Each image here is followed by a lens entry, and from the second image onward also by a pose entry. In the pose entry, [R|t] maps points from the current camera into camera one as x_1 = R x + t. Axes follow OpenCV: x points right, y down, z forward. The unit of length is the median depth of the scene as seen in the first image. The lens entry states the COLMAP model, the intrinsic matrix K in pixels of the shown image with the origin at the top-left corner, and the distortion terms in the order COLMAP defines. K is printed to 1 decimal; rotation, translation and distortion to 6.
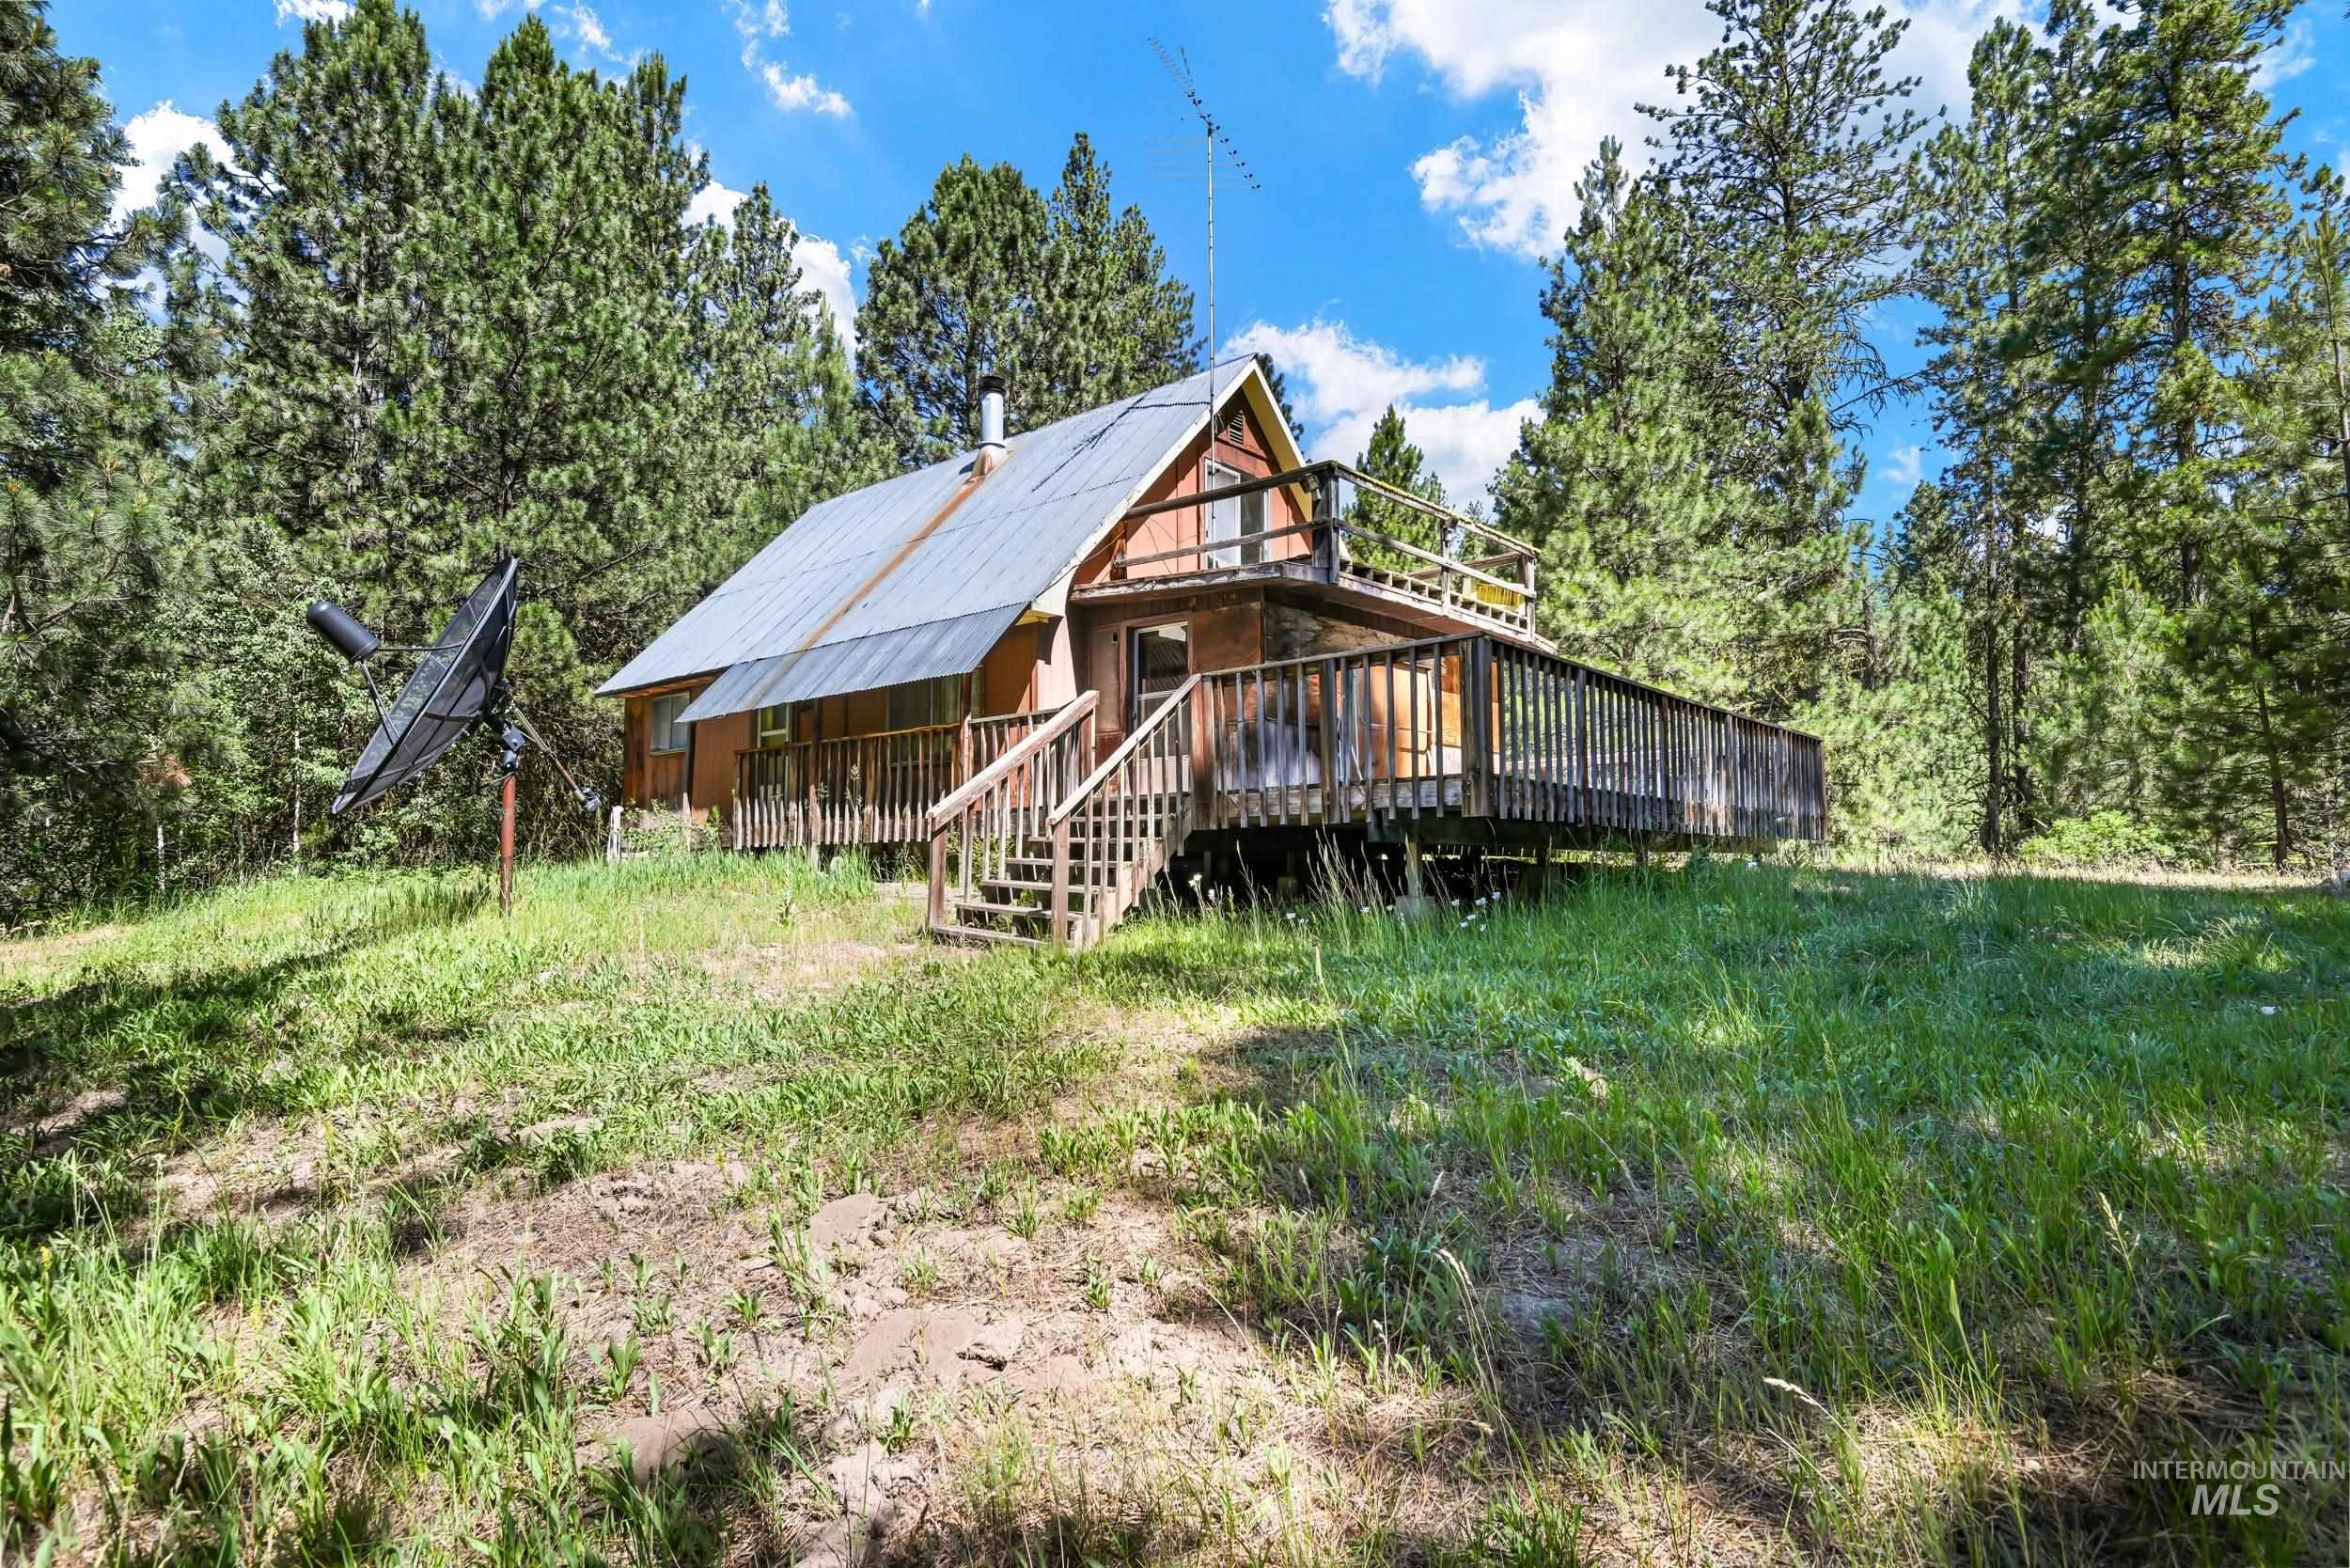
lens RADIAL K [[1242.7, 0, 1168.6], [0, 1242.7, 695.2], [0, 0, 1]] dist [-0.081022, 0.112648]
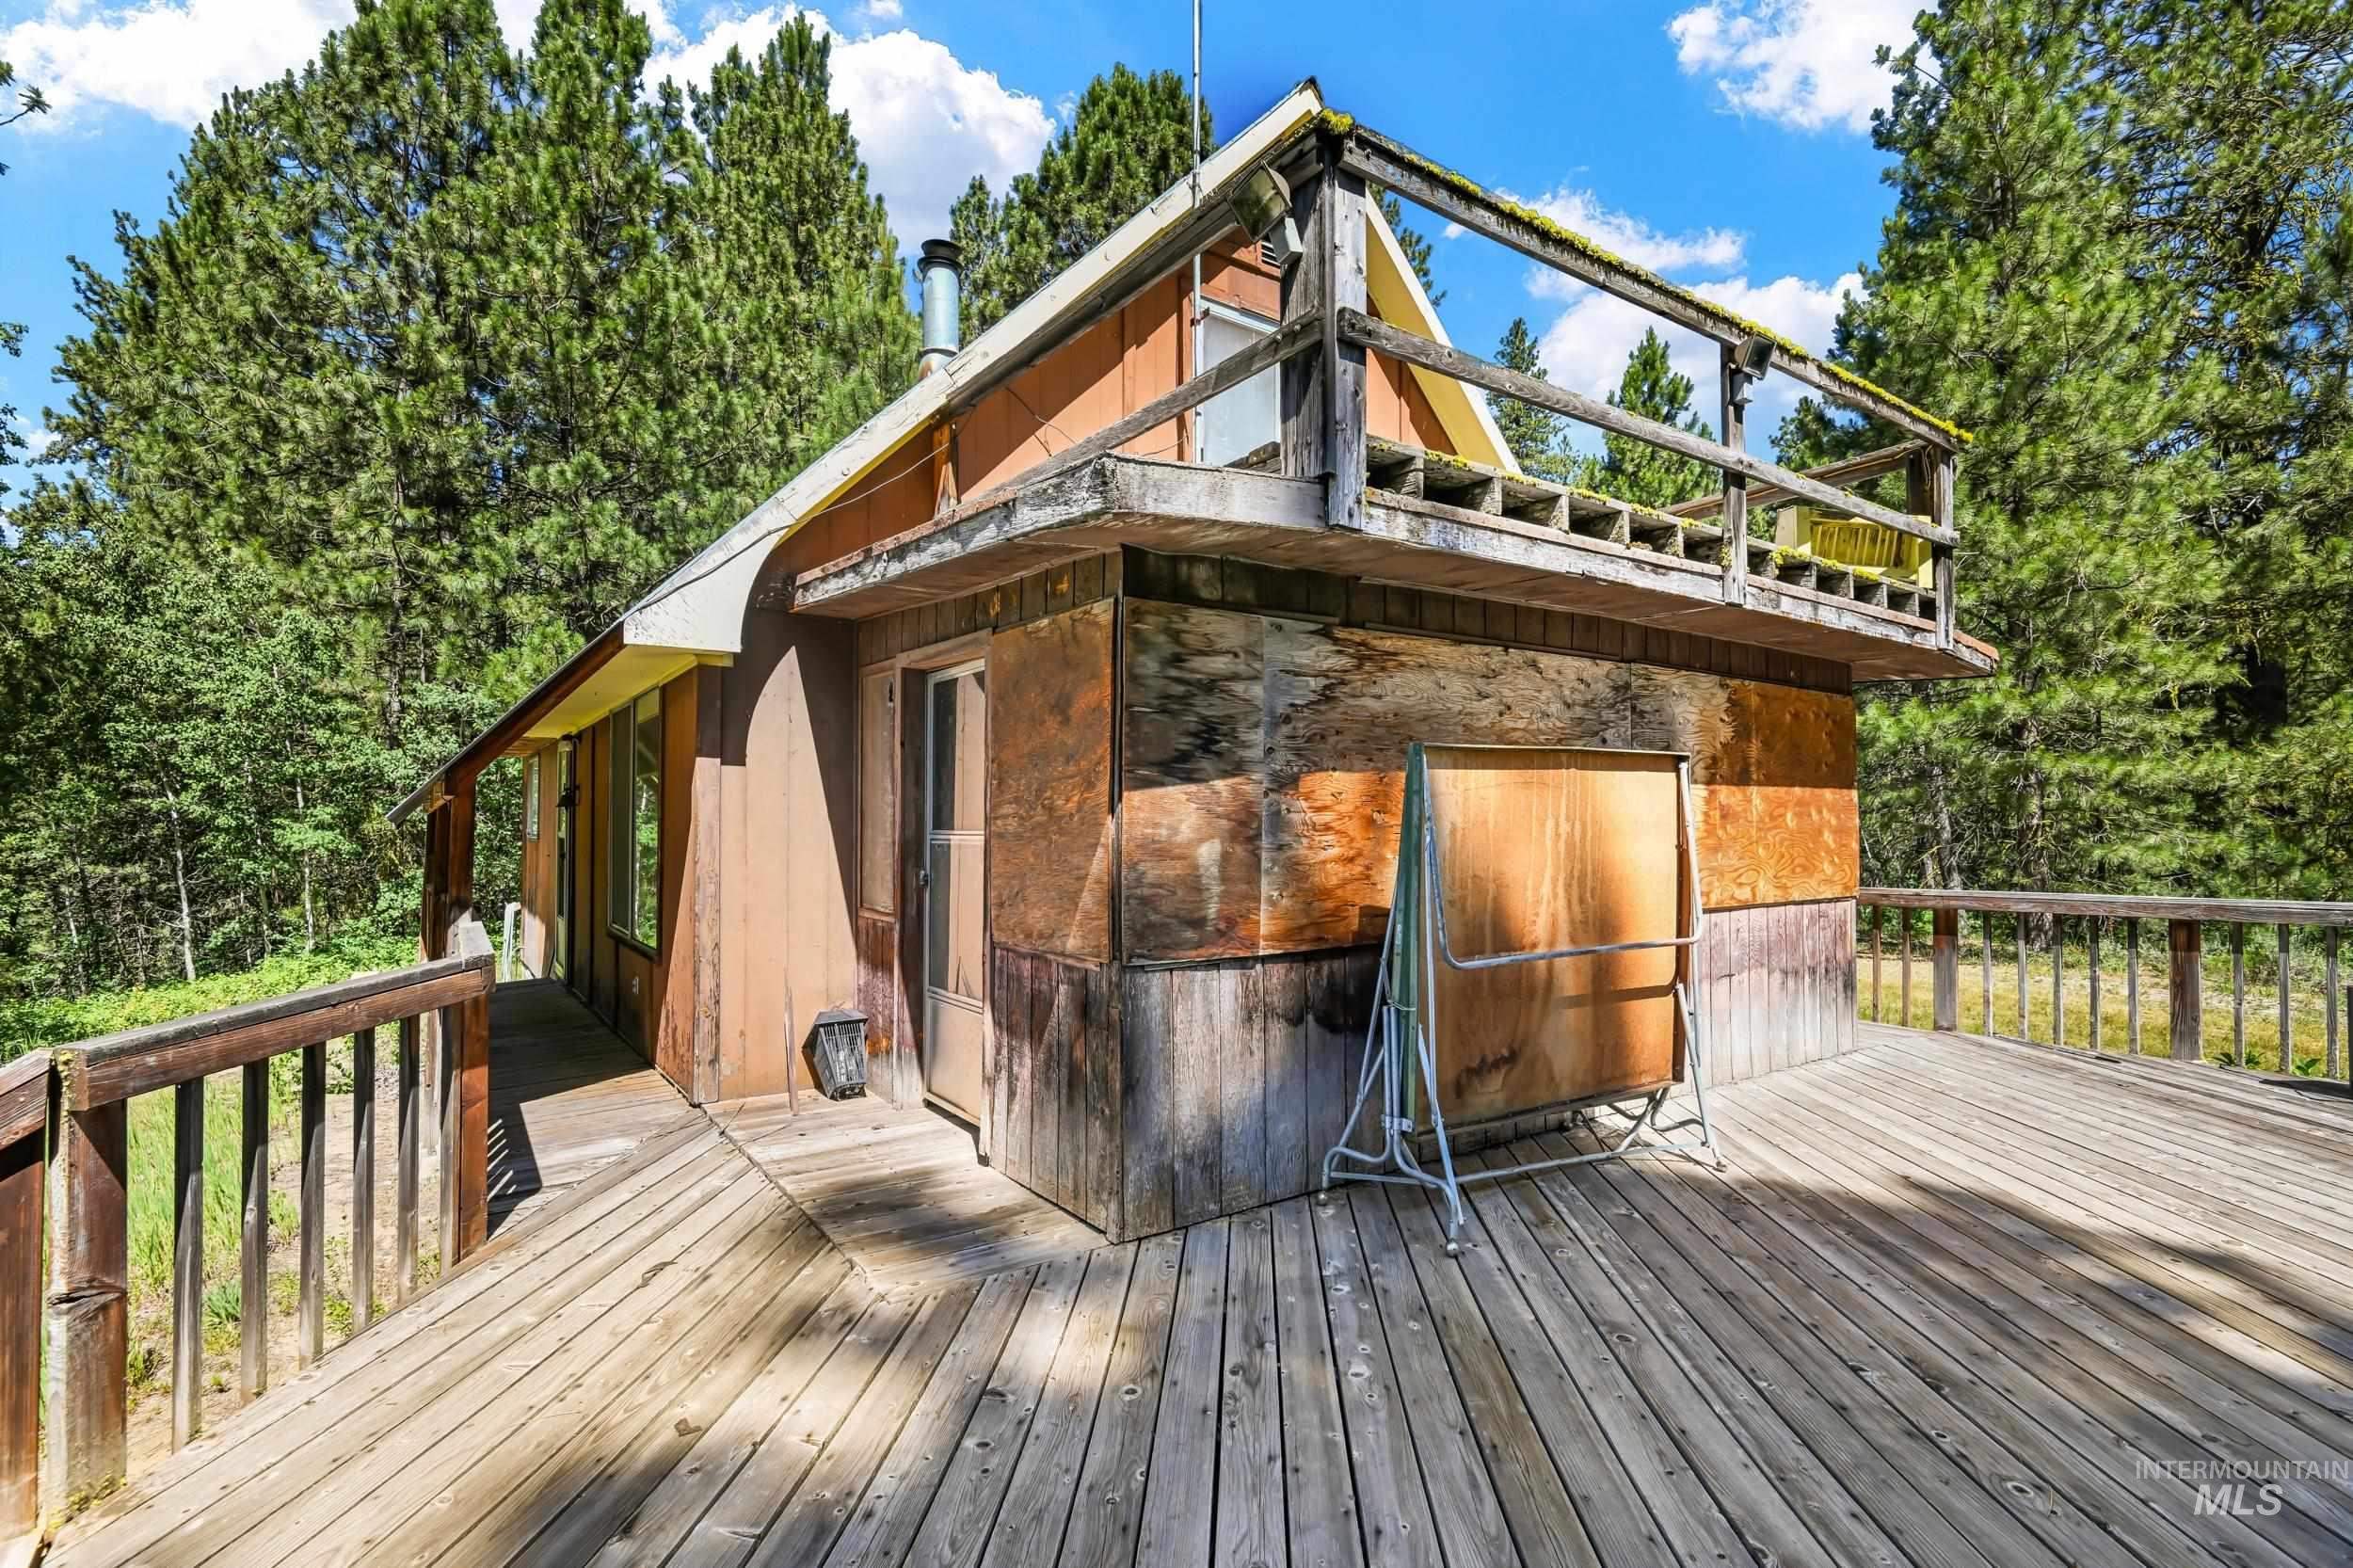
lens RADIAL K [[1084.9, 0, 1188.4], [0, 1084.9, 762.7], [0, 0, 1]] dist [-0.000152, -0.006575]
pose [[0.972462, -0.012878, -0.232705, 0.069852], [0.032550, 0.996191, 0.080894, -0.024361], [0.230777, -0.086241, 0.969177, 0.321530]]
